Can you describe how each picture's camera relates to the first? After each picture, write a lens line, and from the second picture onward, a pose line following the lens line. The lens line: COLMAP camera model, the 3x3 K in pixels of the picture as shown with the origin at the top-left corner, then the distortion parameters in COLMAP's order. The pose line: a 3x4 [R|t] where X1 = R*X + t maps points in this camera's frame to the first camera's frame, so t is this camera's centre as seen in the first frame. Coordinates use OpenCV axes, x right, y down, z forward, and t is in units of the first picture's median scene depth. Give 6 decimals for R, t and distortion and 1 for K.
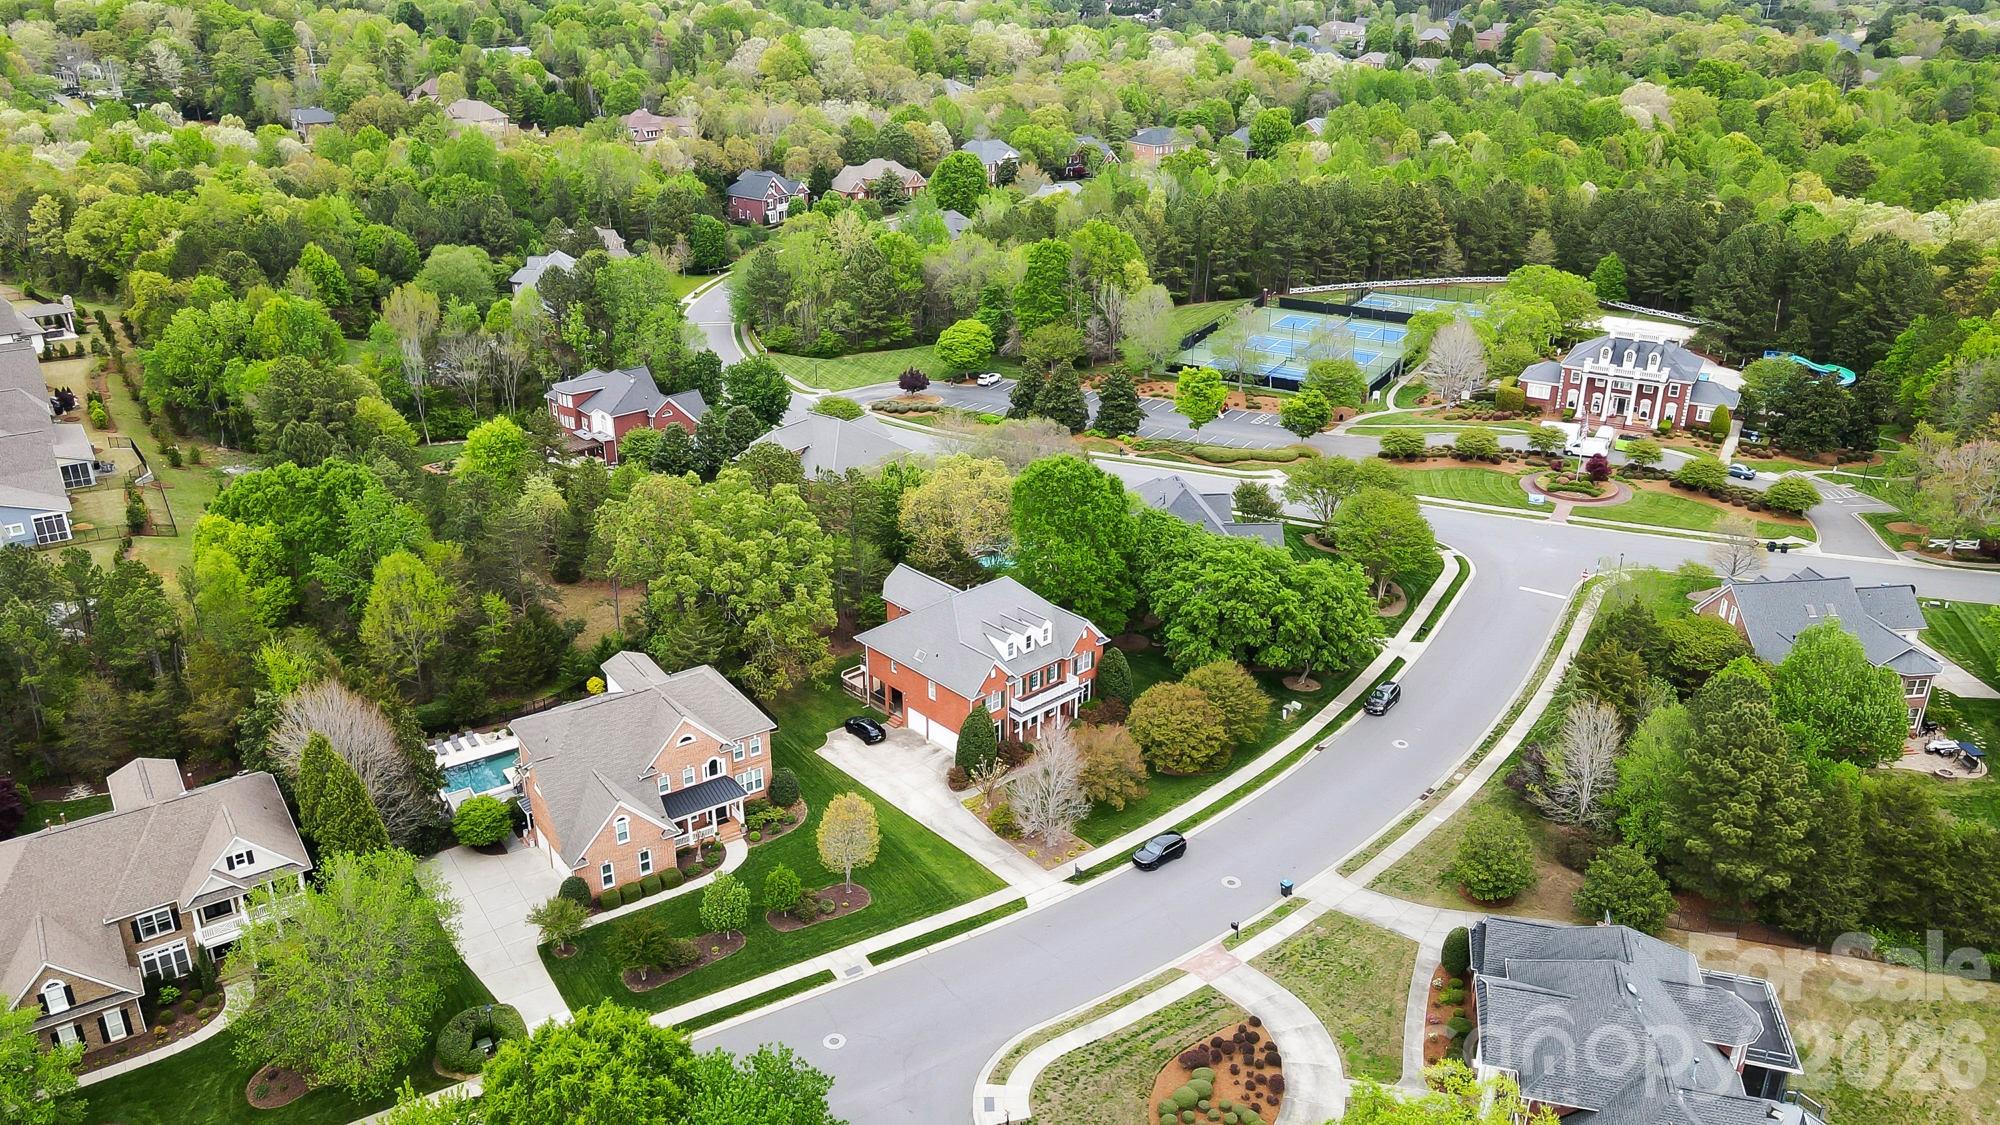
lens RADIAL K [[1467.4, 0, 1000.0], [0, 1467.4, 562.5], [0, 0, 1]] dist [-0.015113, 0.043191]
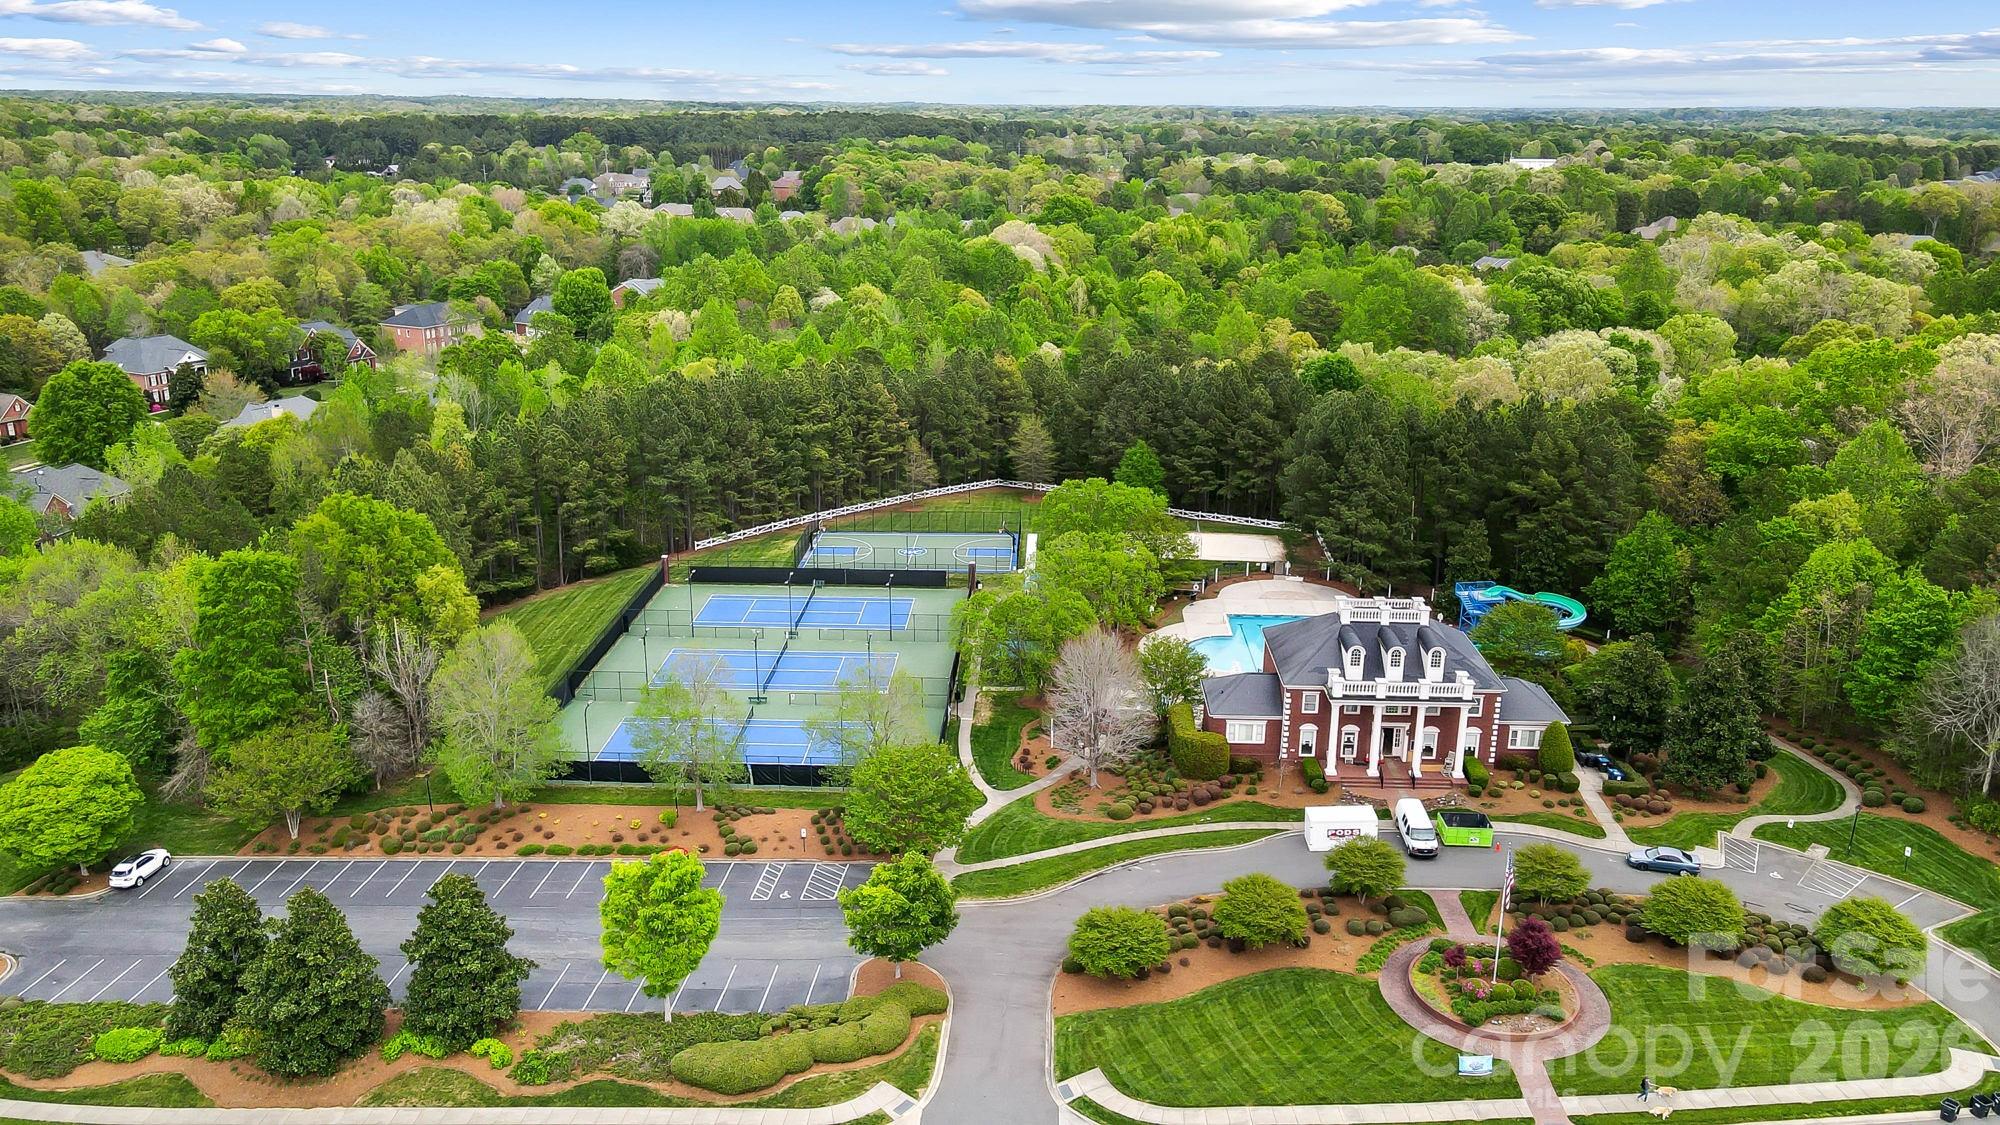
lens RADIAL K [[1467.4, 0, 1000.0], [0, 1467.4, 562.5], [0, 0, 1]] dist [-0.015113, 0.043191]
pose [[0.885836, -0.135623, 0.443734, 0.032639], [0.180164, 0.981831, -0.059579, -0.116720], [-0.427592, 0.132722, 0.894176, 0.379309]]
